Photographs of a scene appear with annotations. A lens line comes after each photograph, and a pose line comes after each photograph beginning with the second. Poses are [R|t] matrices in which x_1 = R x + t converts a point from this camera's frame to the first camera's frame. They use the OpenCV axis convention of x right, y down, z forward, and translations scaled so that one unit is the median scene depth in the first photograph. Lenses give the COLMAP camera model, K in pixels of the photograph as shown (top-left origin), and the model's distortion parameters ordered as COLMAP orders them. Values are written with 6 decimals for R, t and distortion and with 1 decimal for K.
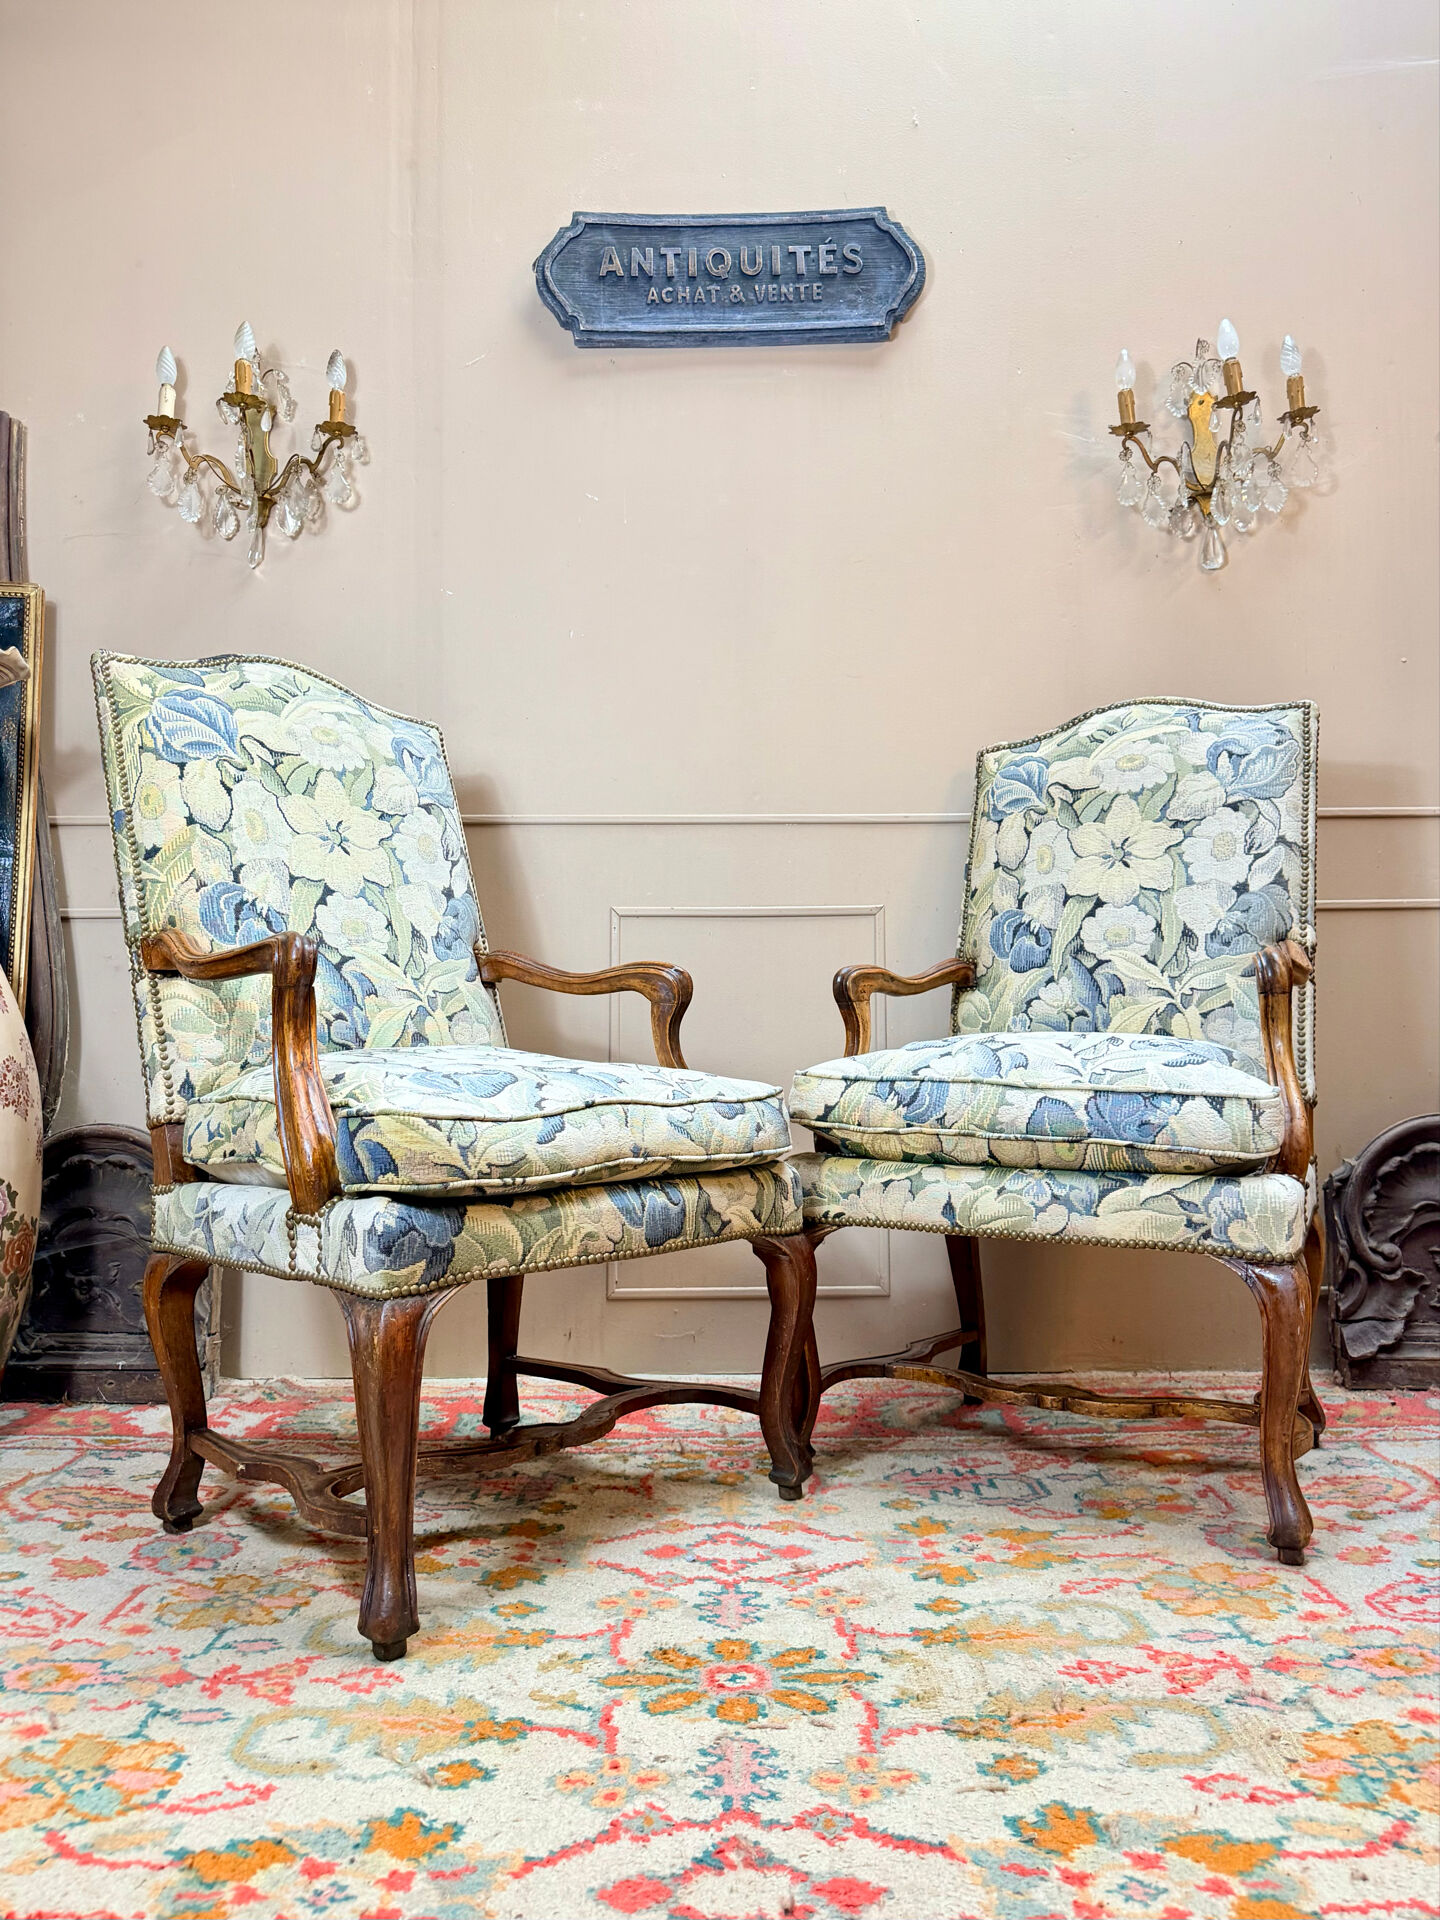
lens RADIAL K [[1393.8, 0, 715.3], [0, 1393.8, 971.0], [0, 0, 1]] dist [0.146870, -0.330722]
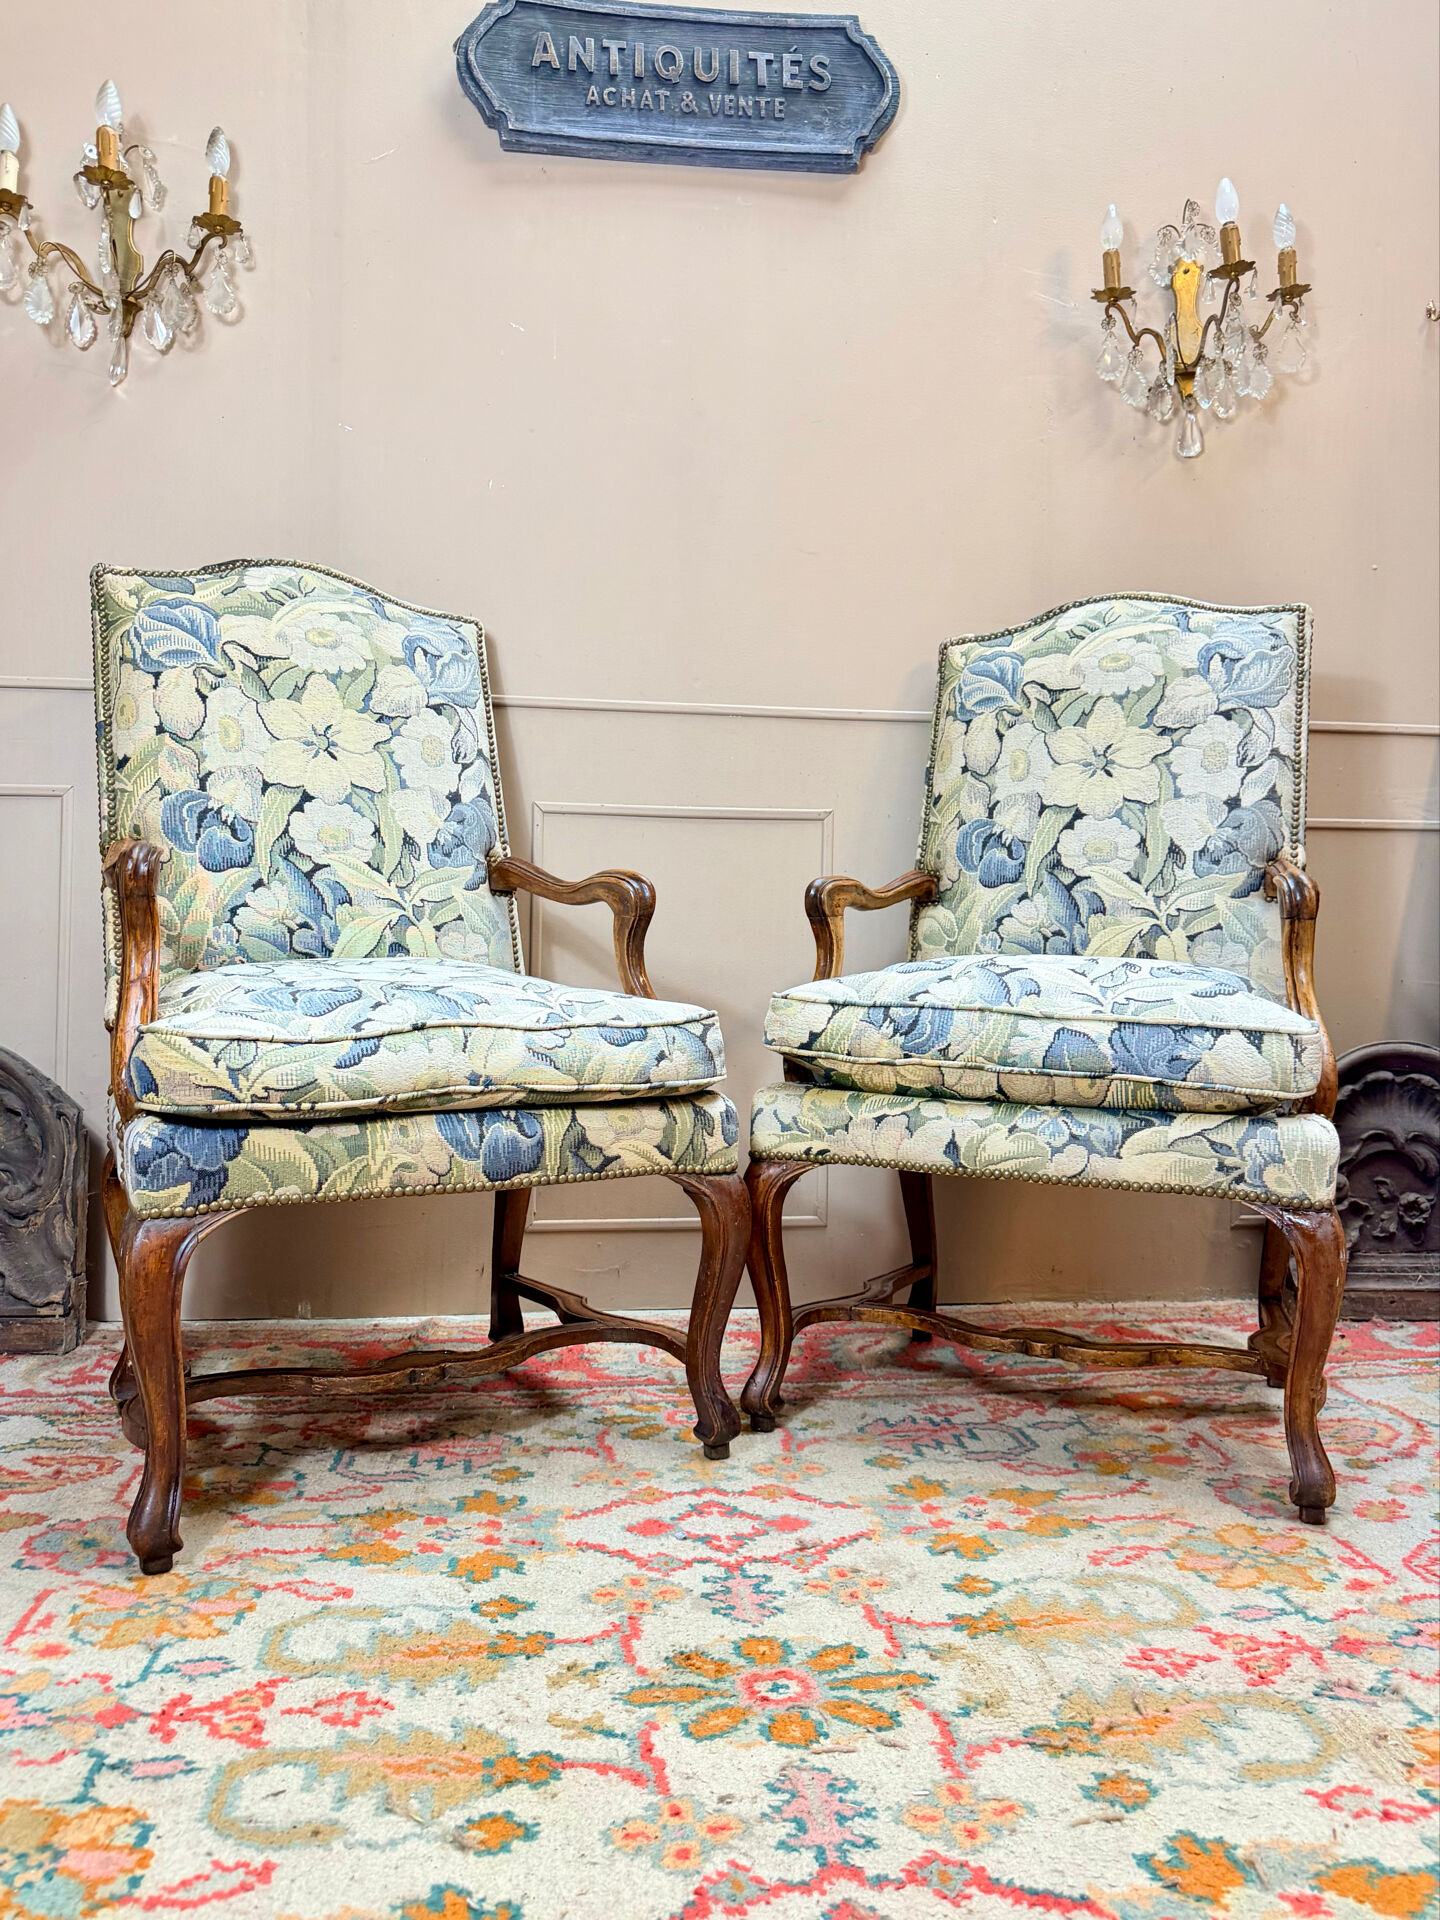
lens RADIAL K [[1430.2, 0, 717.0], [0, 1430.2, 973.2], [0, 0, 1]] dist [0.121930, -0.257306]
pose [[0.992298, 0.016843, 0.122722, -0.109637], [-0.025599, 0.997210, 0.070127, -0.006015], [-0.121198, -0.072728, 0.989960, 0.108581]]
